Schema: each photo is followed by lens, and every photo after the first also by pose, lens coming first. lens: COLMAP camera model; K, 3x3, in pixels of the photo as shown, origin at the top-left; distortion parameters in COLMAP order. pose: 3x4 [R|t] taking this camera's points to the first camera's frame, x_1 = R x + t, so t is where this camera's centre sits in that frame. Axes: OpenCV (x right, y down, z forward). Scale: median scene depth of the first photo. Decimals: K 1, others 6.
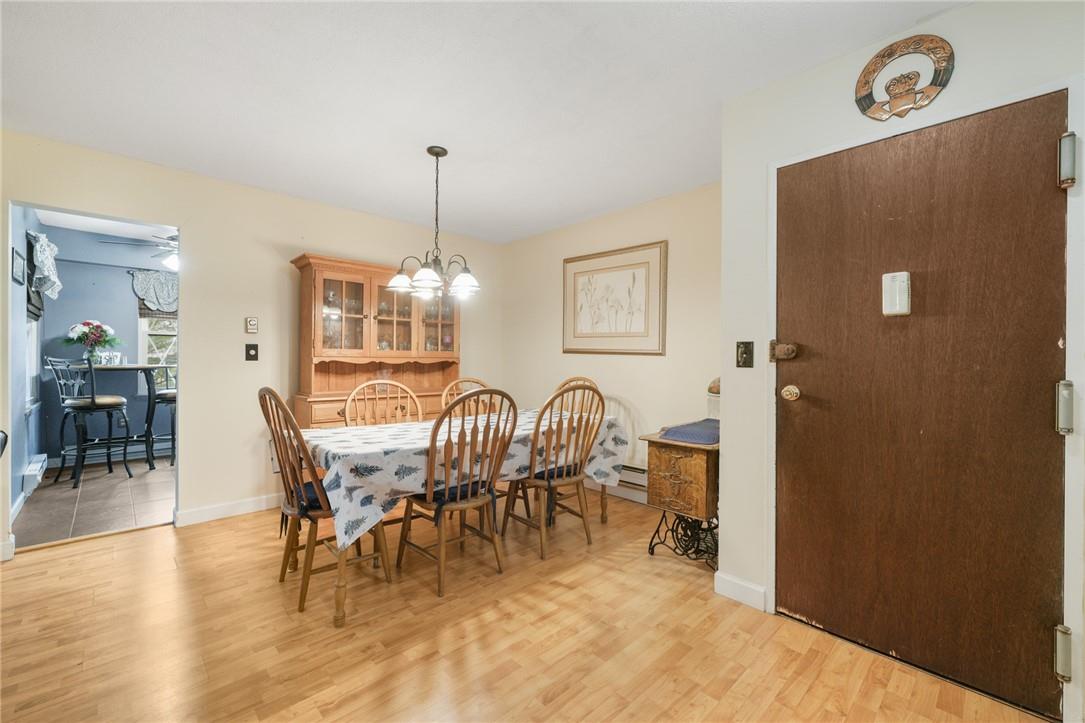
lens RADIAL K [[444.9, 0, 542.5], [0, 444.9, 361.5], [0, 0, 1]] dist [-0.000823, -0.000184]
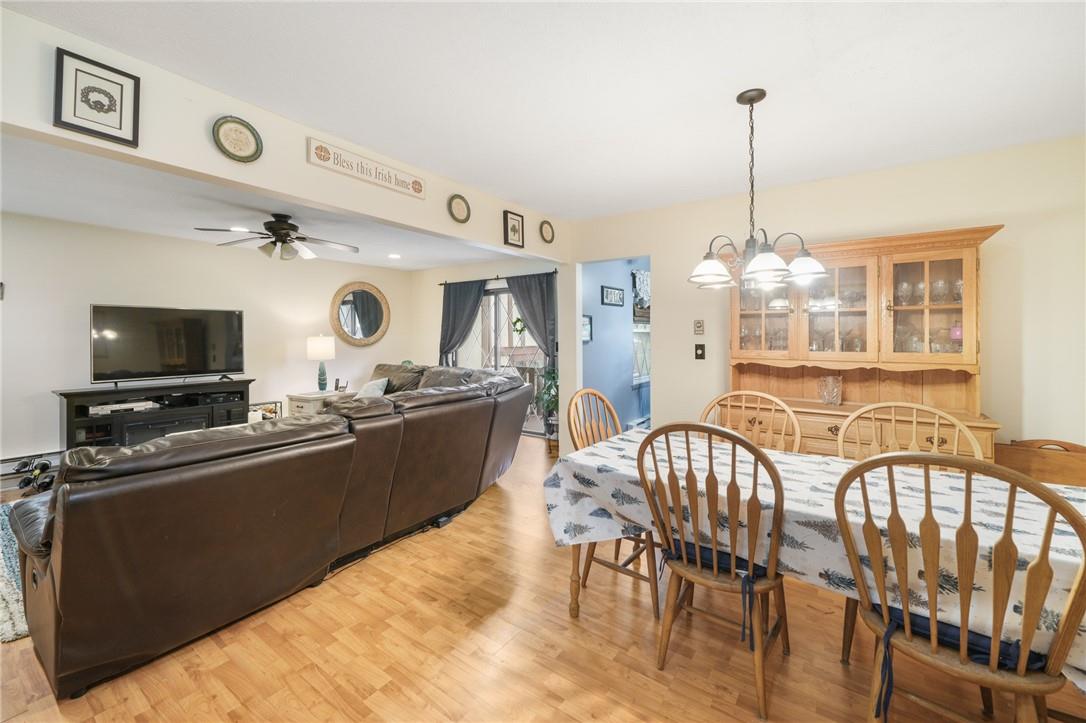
lens RADIAL K [[442.5, 0, 545.6], [0, 442.5, 337.0], [0, 0, 1]] dist [0.002529, 0.000559]
pose [[0.188024, -0.006118, -0.982145, 0.510156], [-0.003530, 0.999970, -0.006904, -0.070523], [0.982158, 0.004765, 0.187996, 0.610576]]
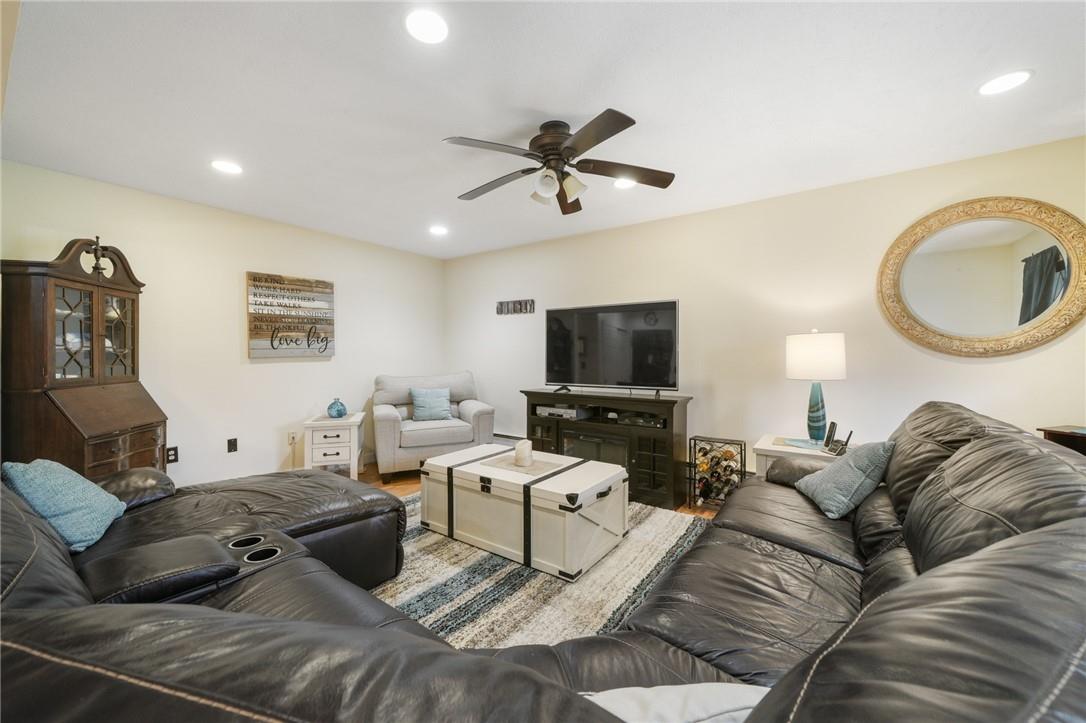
lens RADIAL K [[420.0, 0, 541.8], [0, 420.0, 354.8], [0, 0, 1]] dist [-0.001308, 0.000073]
pose [[-0.984309, -0.003196, -0.176424, -1.207107], [-0.004043, 0.999982, 0.004445, -0.025304], [0.176406, 0.005089, -0.984304, 0.884546]]
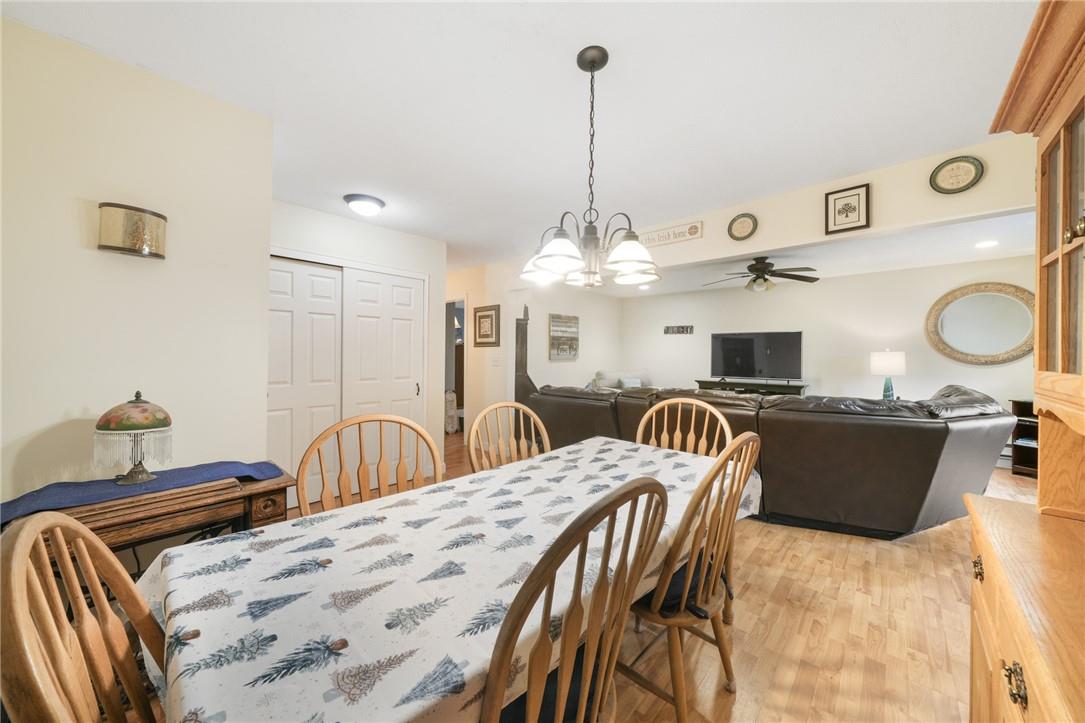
lens RADIAL K [[387.7, 0, 536.4], [0, 387.7, 354.5], [0, 0, 1]] dist [0.000283, -0.000081]
pose [[-0.998809, -0.013552, -0.046863, -0.161410], [-0.013781, 0.999895, 0.004576, -0.050772], [0.046796, 0.005217, -0.998891, 1.878025]]
